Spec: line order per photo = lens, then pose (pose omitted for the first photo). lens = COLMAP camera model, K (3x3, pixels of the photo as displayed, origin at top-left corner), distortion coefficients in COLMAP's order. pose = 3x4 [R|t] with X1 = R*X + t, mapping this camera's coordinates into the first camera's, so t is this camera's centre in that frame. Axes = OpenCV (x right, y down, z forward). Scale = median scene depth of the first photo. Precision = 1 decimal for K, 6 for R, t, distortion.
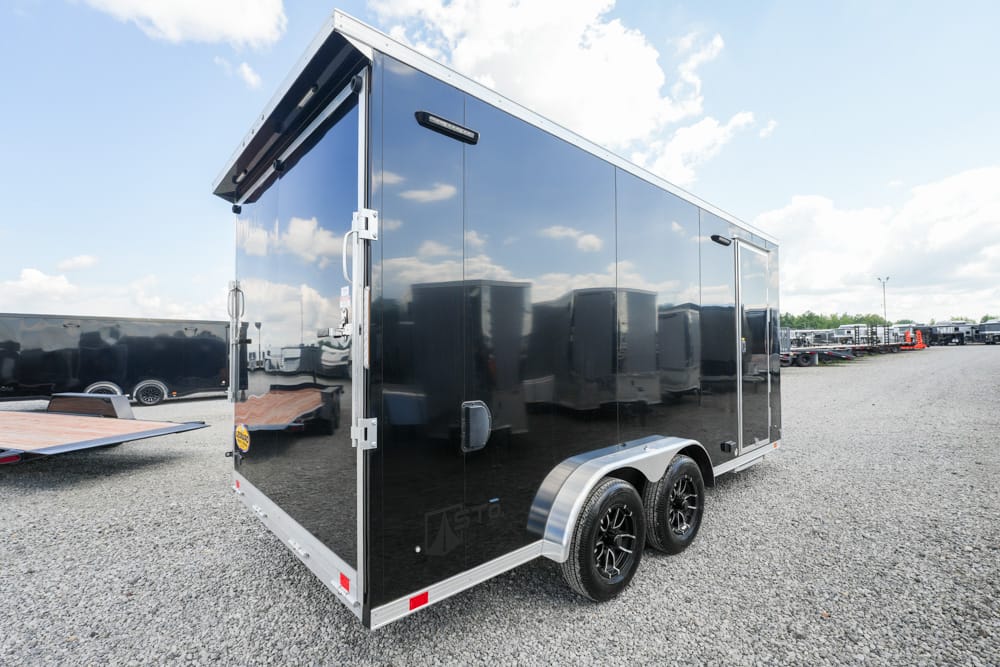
lens RADIAL K [[641.7, 0, 500.0], [0, 641.7, 333.5], [0, 0, 1]] dist [0.017869, 0.000573]
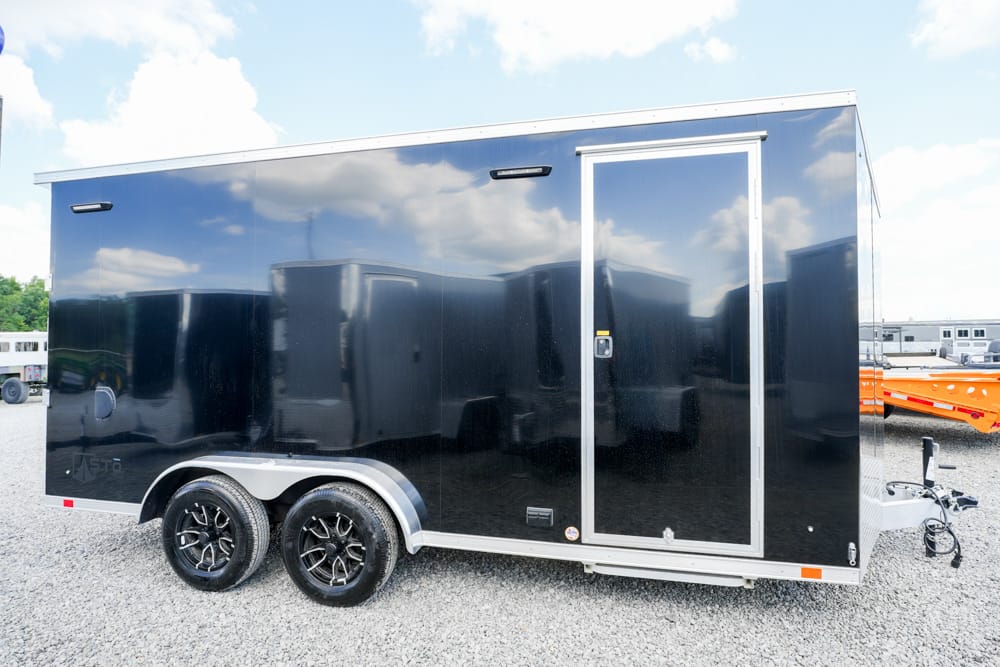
lens RADIAL K [[347.6, 0, 500.3], [0, 347.6, 355.1], [0, 0, 1]] dist [-0.000394, -0.000062]
pose [[0.479801, 0.001783, -0.877375, 0.568921], [0.012631, 0.999880, 0.008939, 0.023393], [0.877286, -0.015371, 0.479721, 0.755590]]
